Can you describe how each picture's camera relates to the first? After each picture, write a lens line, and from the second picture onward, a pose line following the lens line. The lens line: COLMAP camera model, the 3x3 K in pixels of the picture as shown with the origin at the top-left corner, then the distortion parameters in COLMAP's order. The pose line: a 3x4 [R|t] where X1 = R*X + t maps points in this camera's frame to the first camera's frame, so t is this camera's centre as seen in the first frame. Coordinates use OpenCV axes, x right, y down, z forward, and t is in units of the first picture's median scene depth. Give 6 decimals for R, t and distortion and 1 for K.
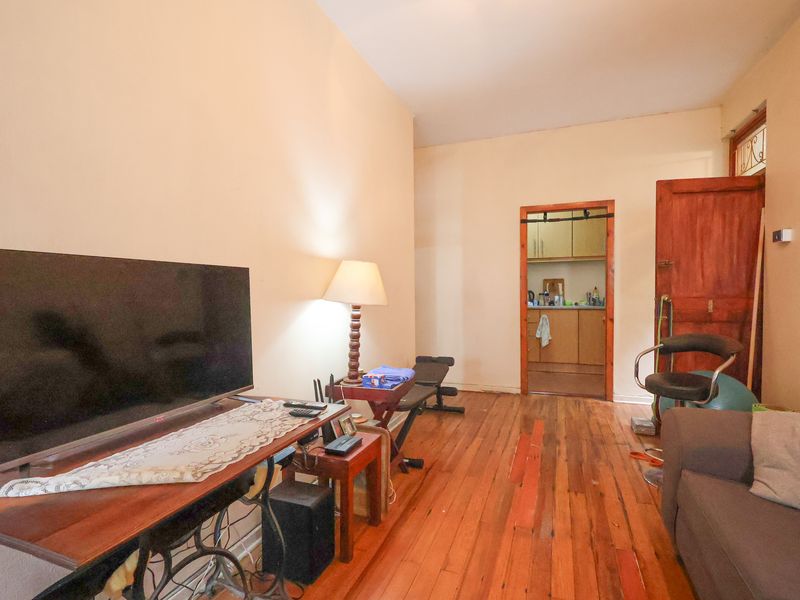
lens RADIAL K [[419.3, 0, 400.0], [0, 419.3, 300.0], [0, 0, 1]] dist [0.000263, -0.000514]
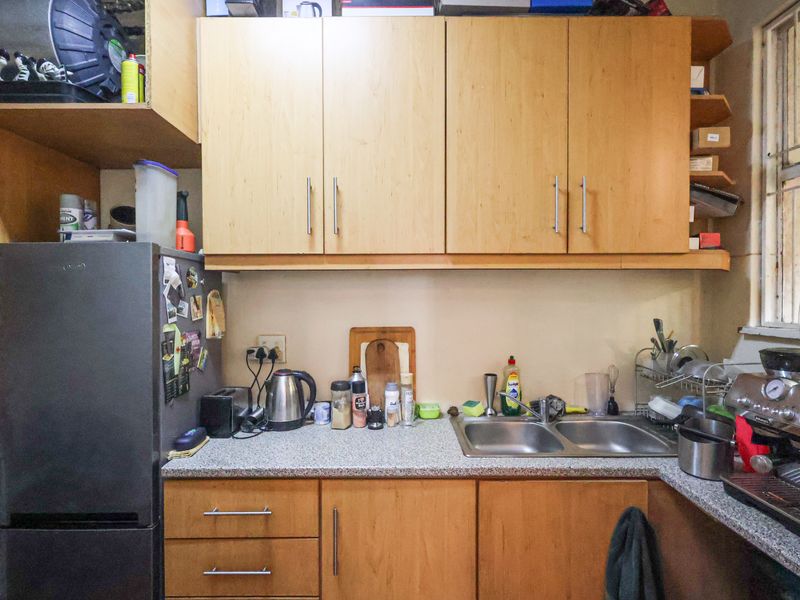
lens RADIAL K [[425.6, 0, 400.0], [0, 425.6, 300.0], [0, 0, 1]] dist [-0.000237, -0.000037]
pose [[0.933437, 0.004250, 0.358717, 0.275132], [0.002952, 0.999805, -0.019528, -0.065054], [-0.358730, 0.019287, 0.933242, 0.727822]]
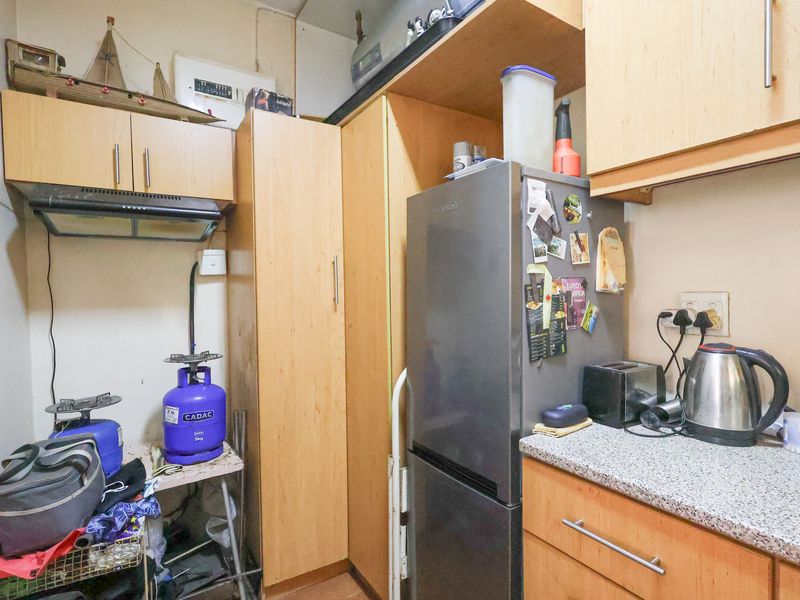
lens RADIAL K [[419.3, 0, 400.0], [0, 419.3, 300.0], [0, 0, 1]] dist [0.000263, -0.000514]
pose [[0.805767, 0.011972, -0.592111, 0.301199], [-0.009711, 0.999928, 0.007003, -0.042024], [0.592152, 0.000108, 0.805826, 0.808248]]
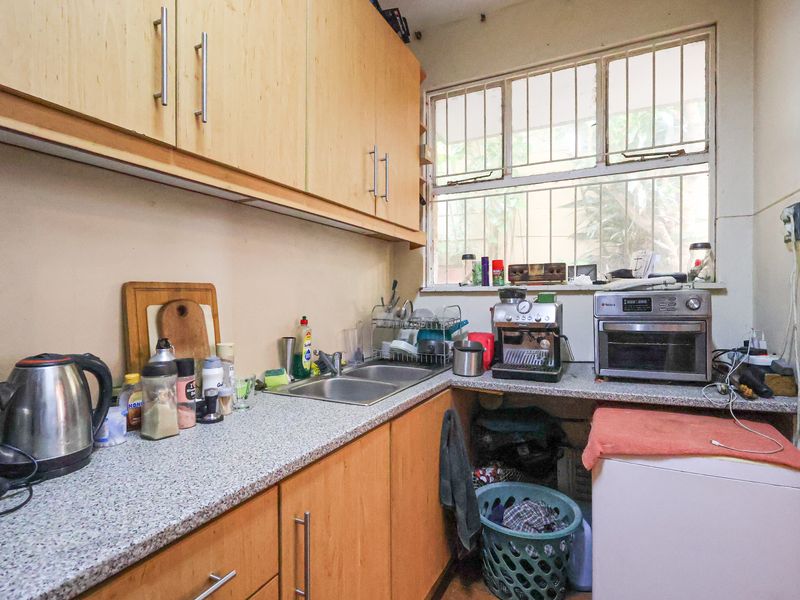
lens RADIAL K [[419.3, 0, 400.0], [0, 419.3, 300.0], [0, 0, 1]] dist [0.000263, -0.000514]
pose [[0.081407, 0.005961, 0.996663, 0.176890], [0.032484, 0.999435, -0.008631, -0.037637], [-0.996151, 0.033078, 0.081168, 0.892320]]
